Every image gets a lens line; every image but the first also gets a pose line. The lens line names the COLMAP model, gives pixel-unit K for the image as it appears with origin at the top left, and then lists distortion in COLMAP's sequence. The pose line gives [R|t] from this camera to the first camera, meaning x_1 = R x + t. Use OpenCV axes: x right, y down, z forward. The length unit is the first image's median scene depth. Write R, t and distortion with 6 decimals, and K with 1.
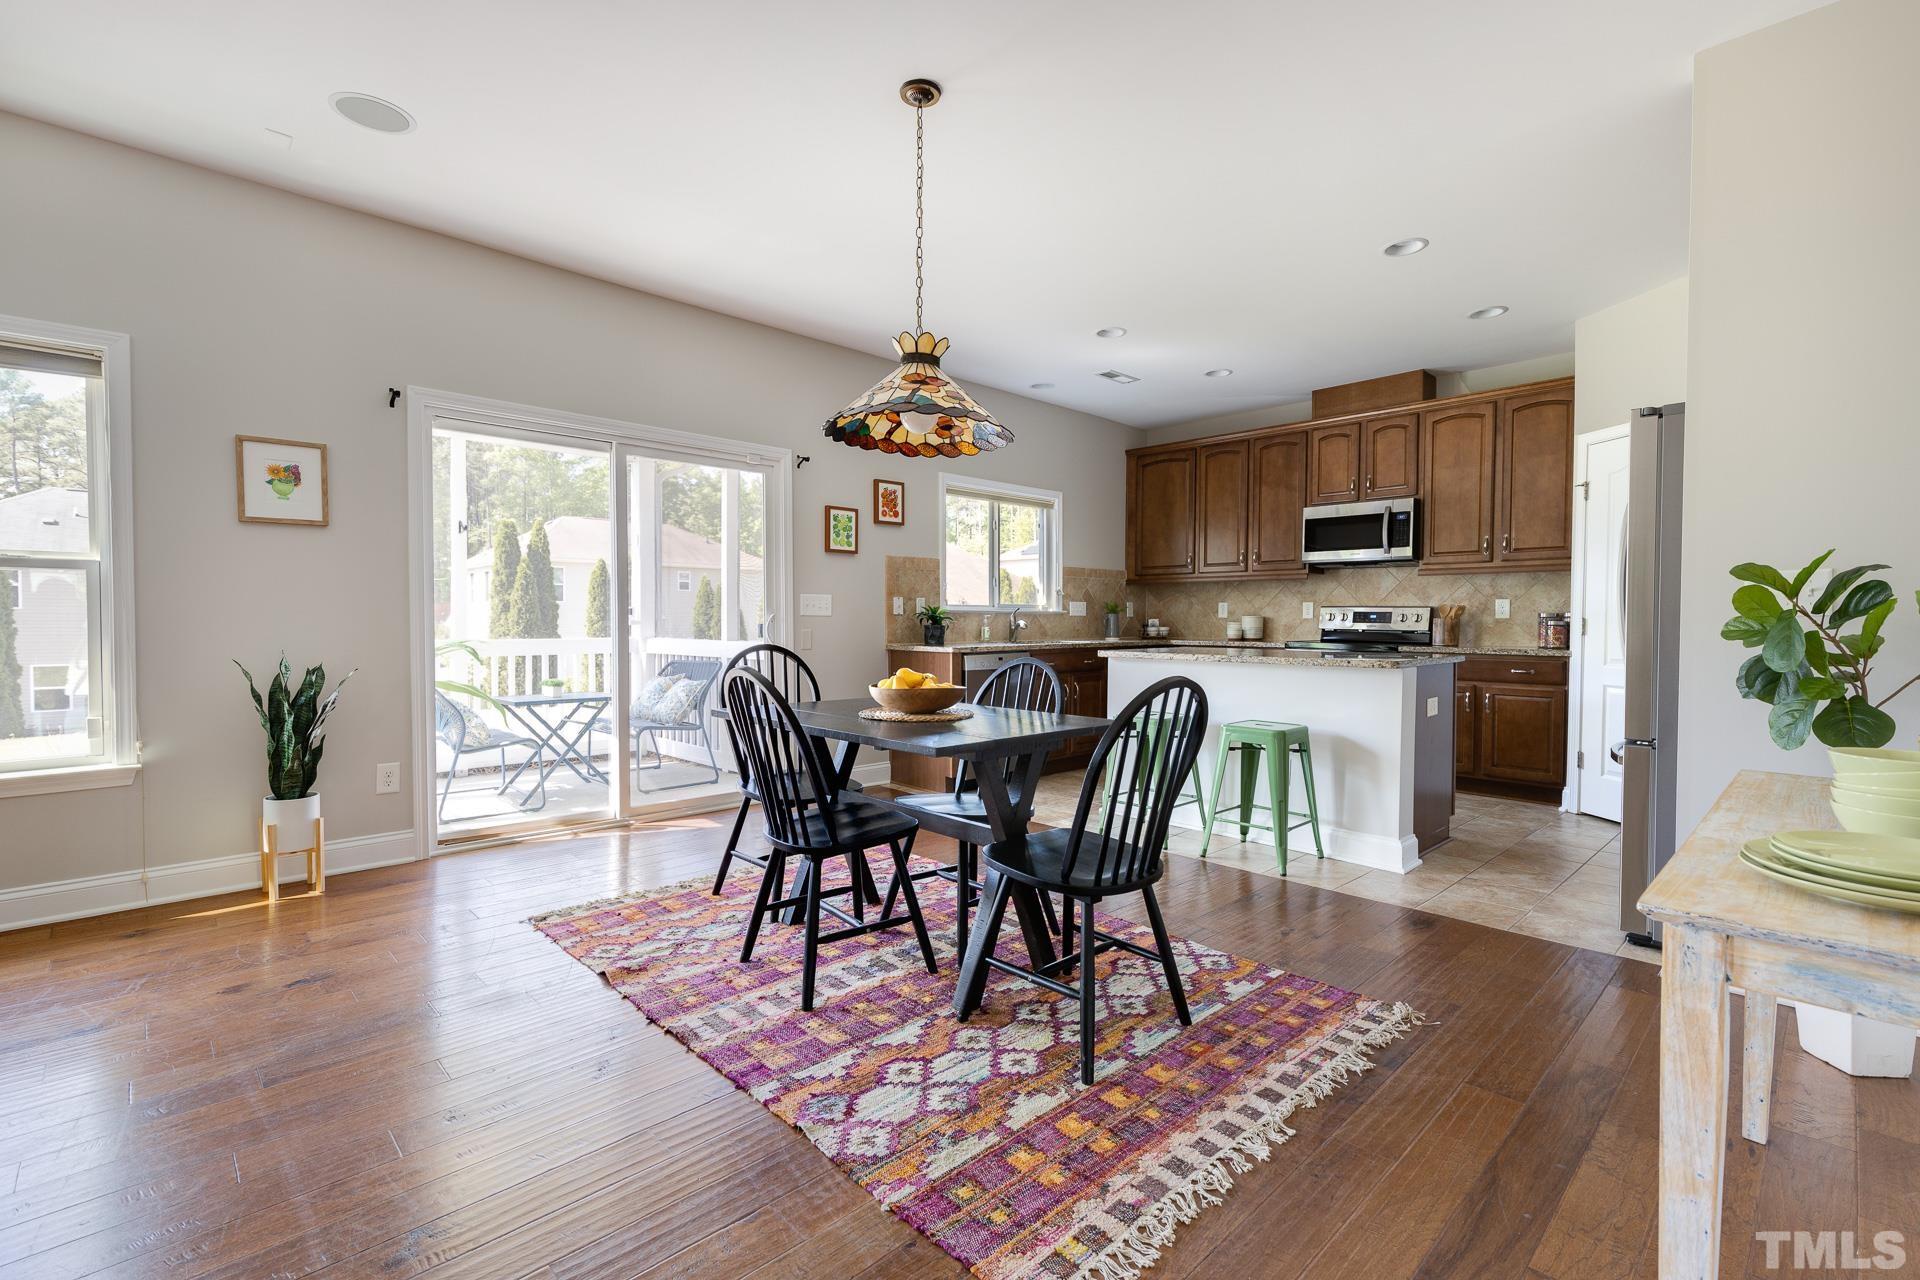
lens RADIAL K [[861.5, 0, 968.6], [0, 861.5, 645.2], [0, 0, 1]] dist [0.009406, -0.001084]
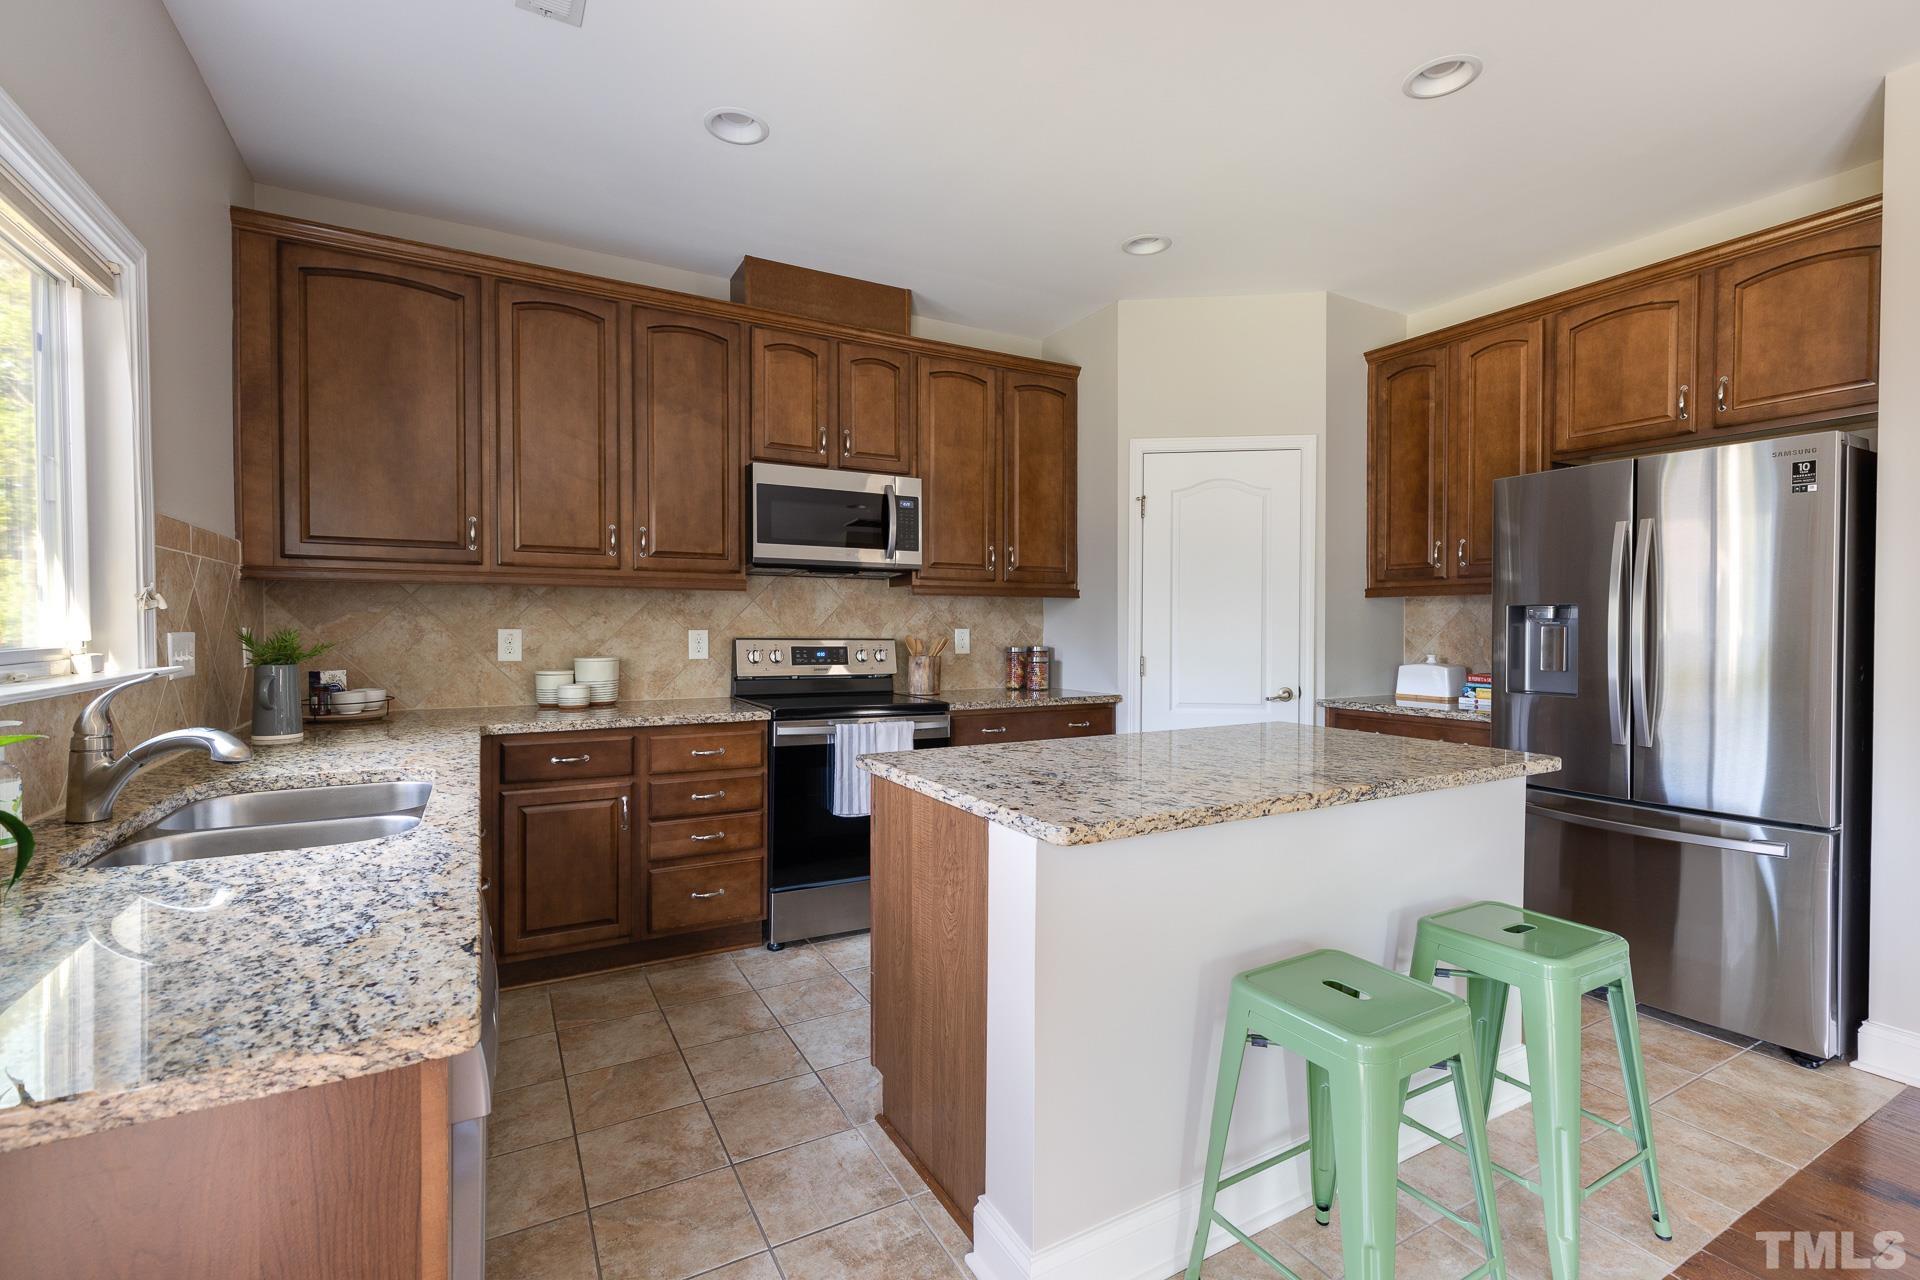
lens RADIAL K [[861.5, 0, 966.4], [0, 861.5, 640.8], [0, 0, 1]] dist [0.009406, -0.001084]
pose [[0.257350, -0.020754, 0.966095, -0.113969], [0.029333, 0.999476, 0.013657, -0.049107], [-0.965873, 0.024823, 0.257824, 0.739457]]
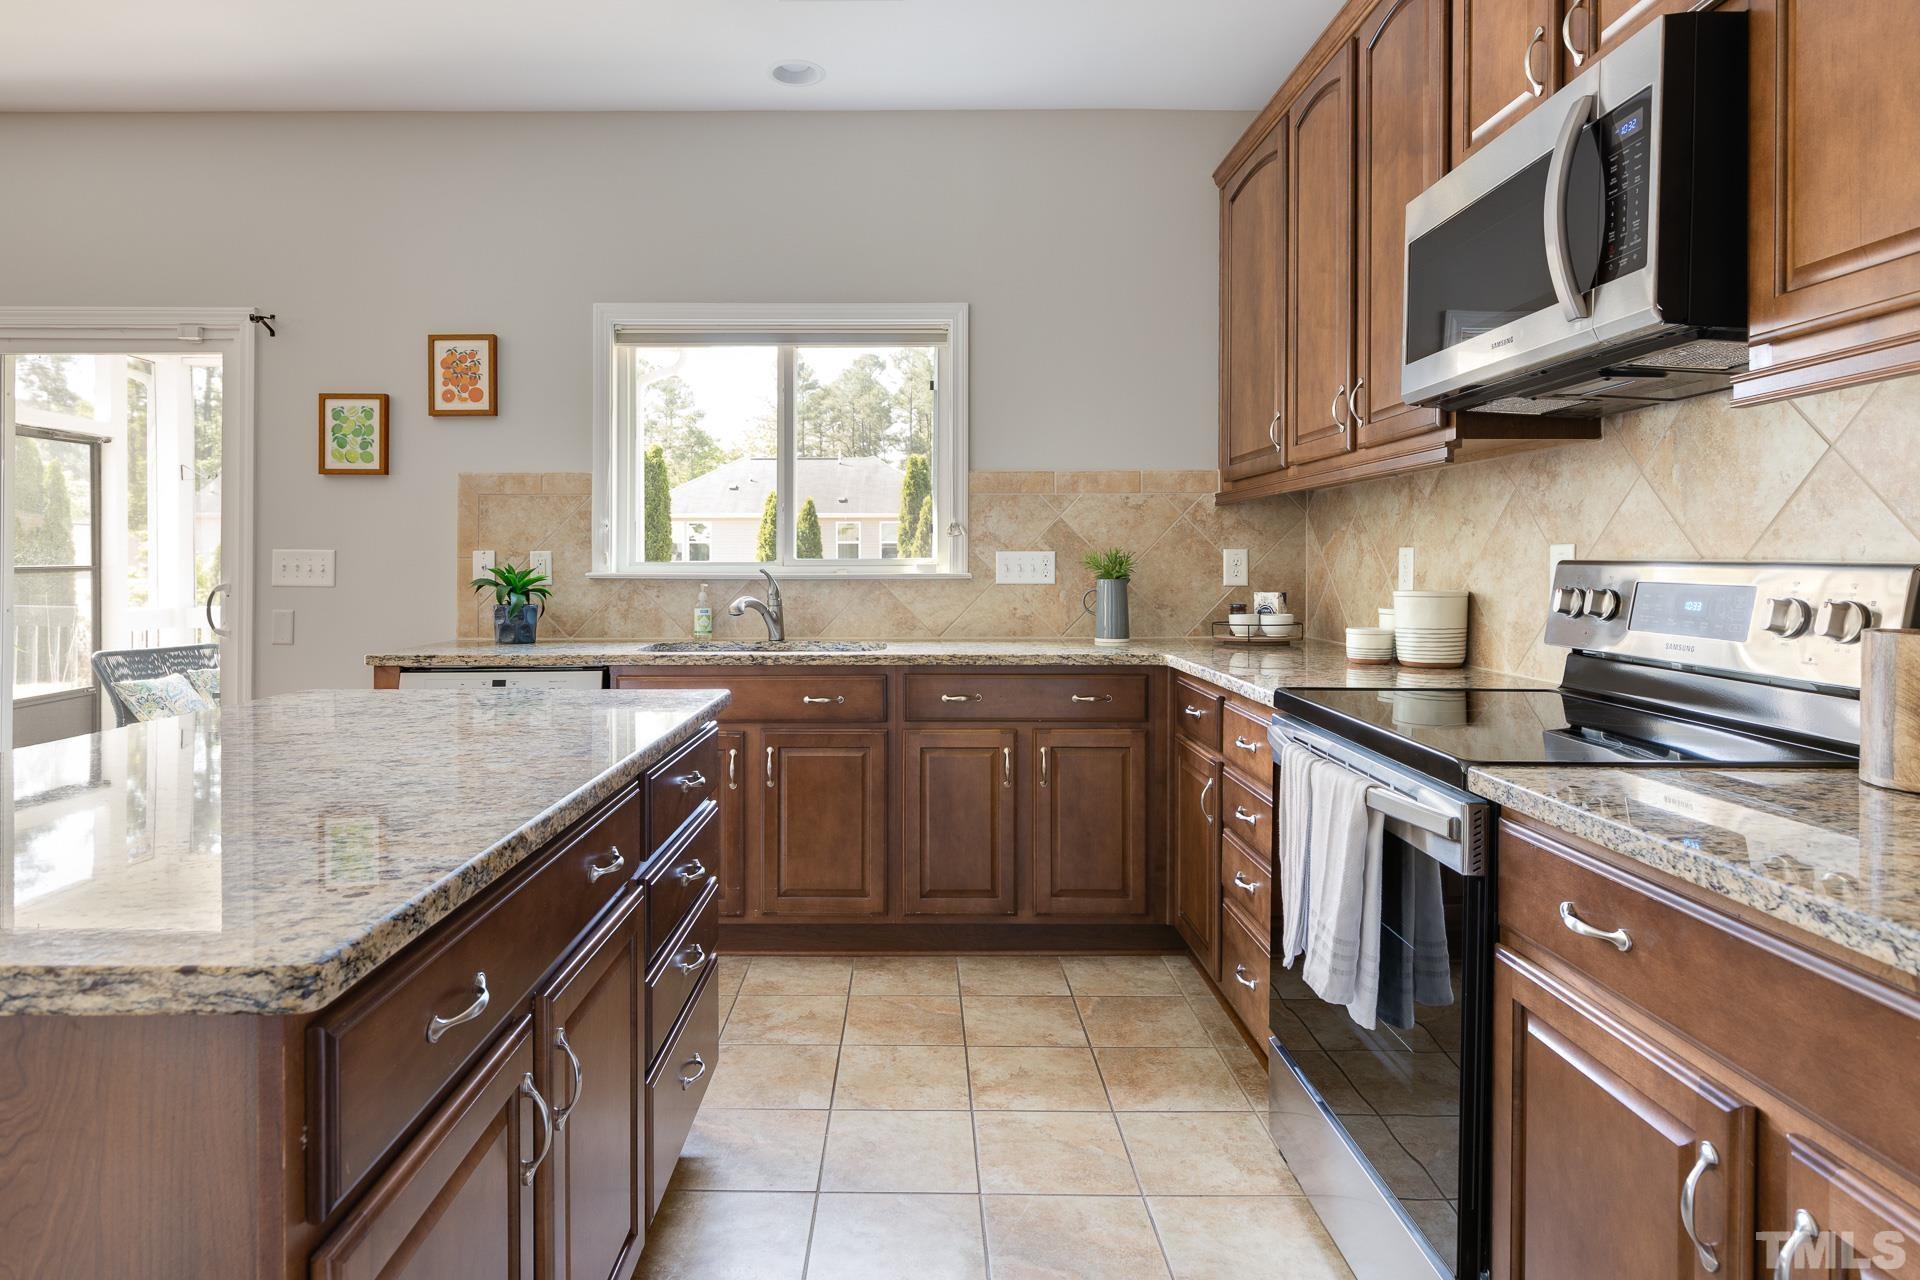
lens RADIAL K [[1072.1, 0, 906.3], [0, 1072.1, 568.8], [0, 0, 1]] dist [0.008855, 0.001358]
pose [[0.709956, -0.000067, -0.704246, 0.524490], [-0.020999, 0.999553, -0.021263, -0.032859], [0.703933, 0.029884, 0.709638, 0.657096]]
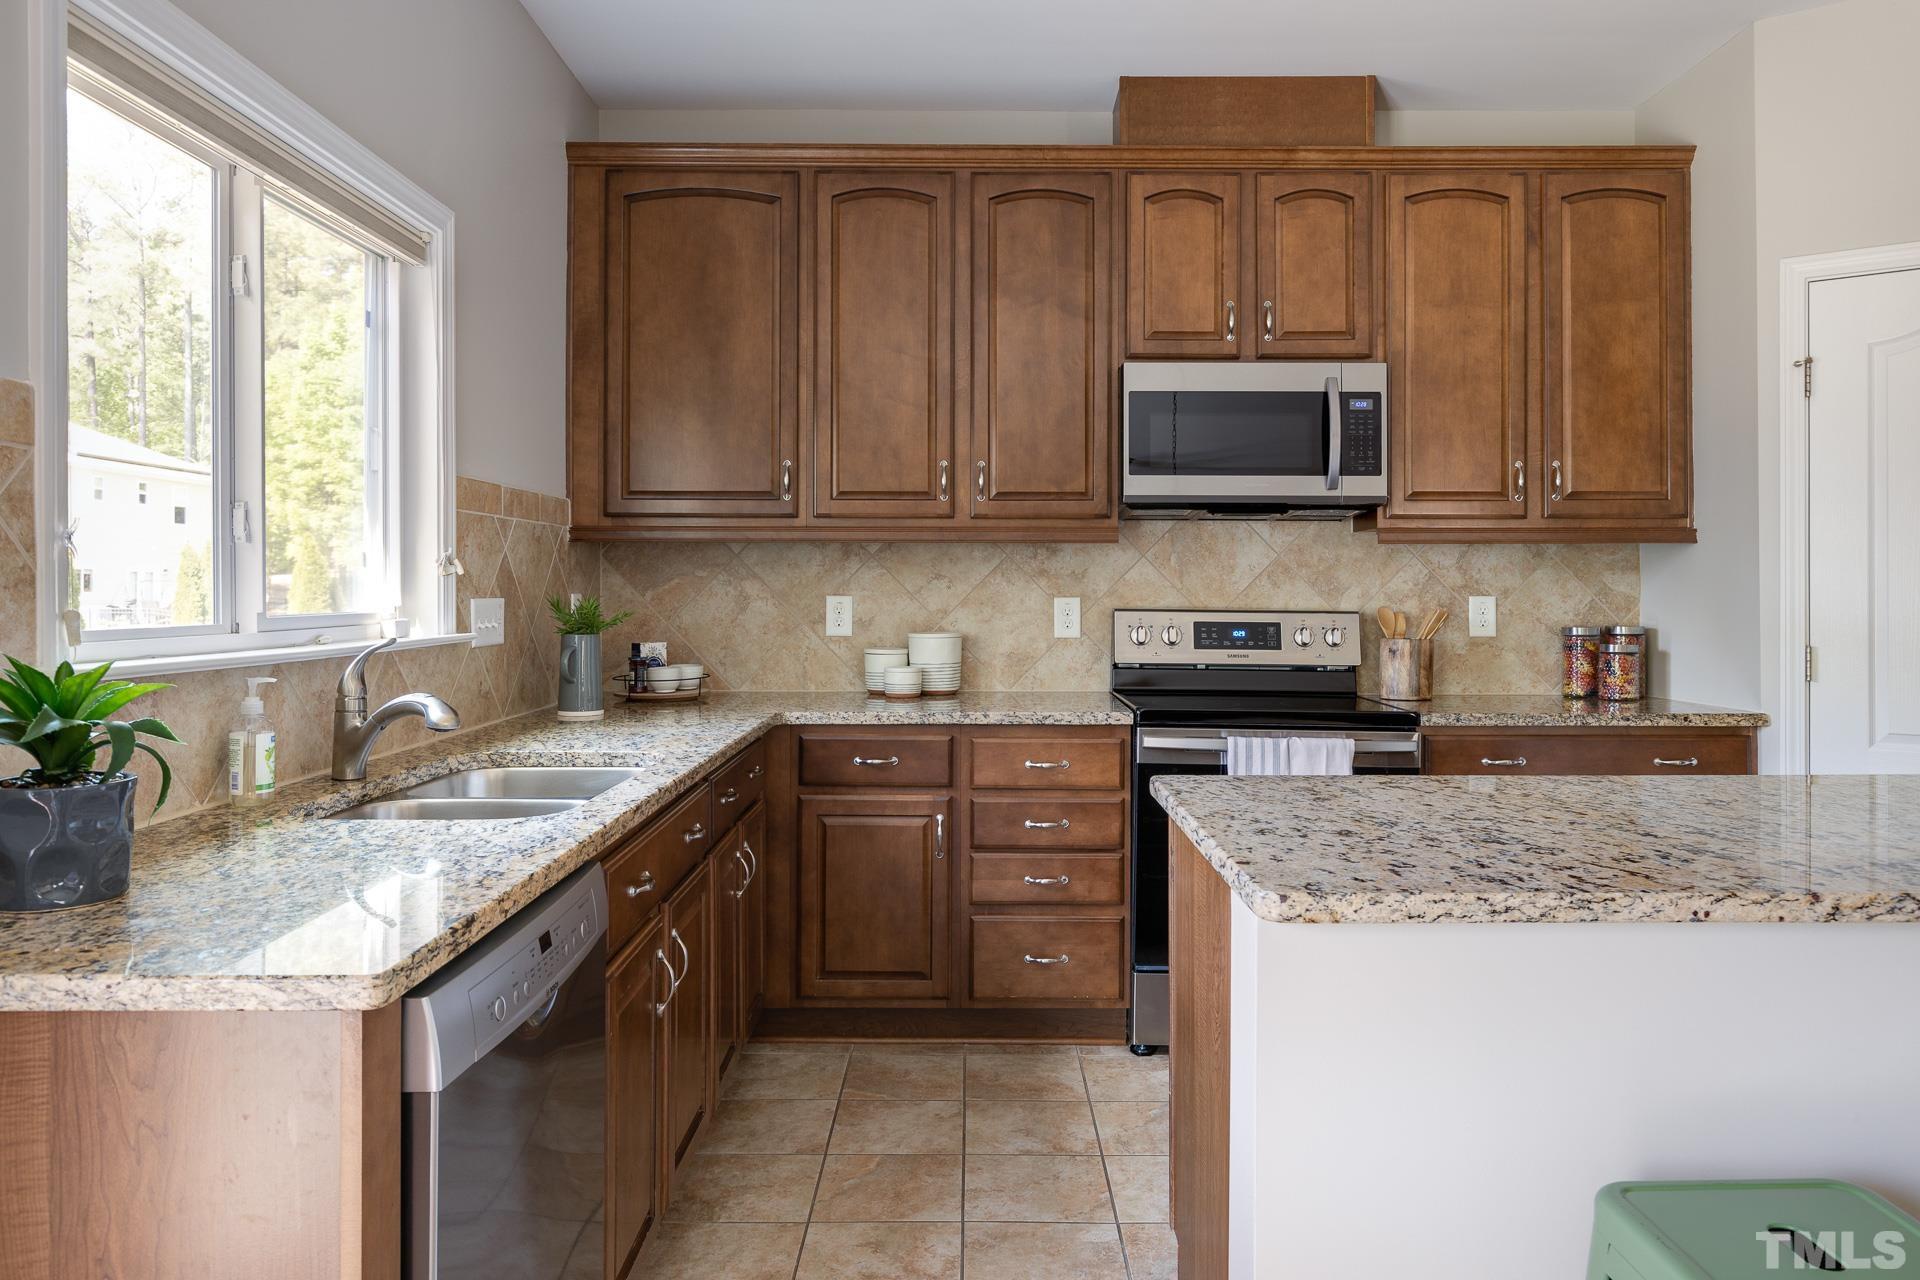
lens RADIAL K [[1305.1, 0, 968.1], [0, 1305.1, 584.4], [0, 0, 1]] dist [0.004090, -0.004305]
pose [[0.699416, -0.000033, 0.714715, -0.089302], [0.024036, 0.999435, -0.023475, -0.046045], [-0.714311, 0.033598, 0.699022, 0.646607]]
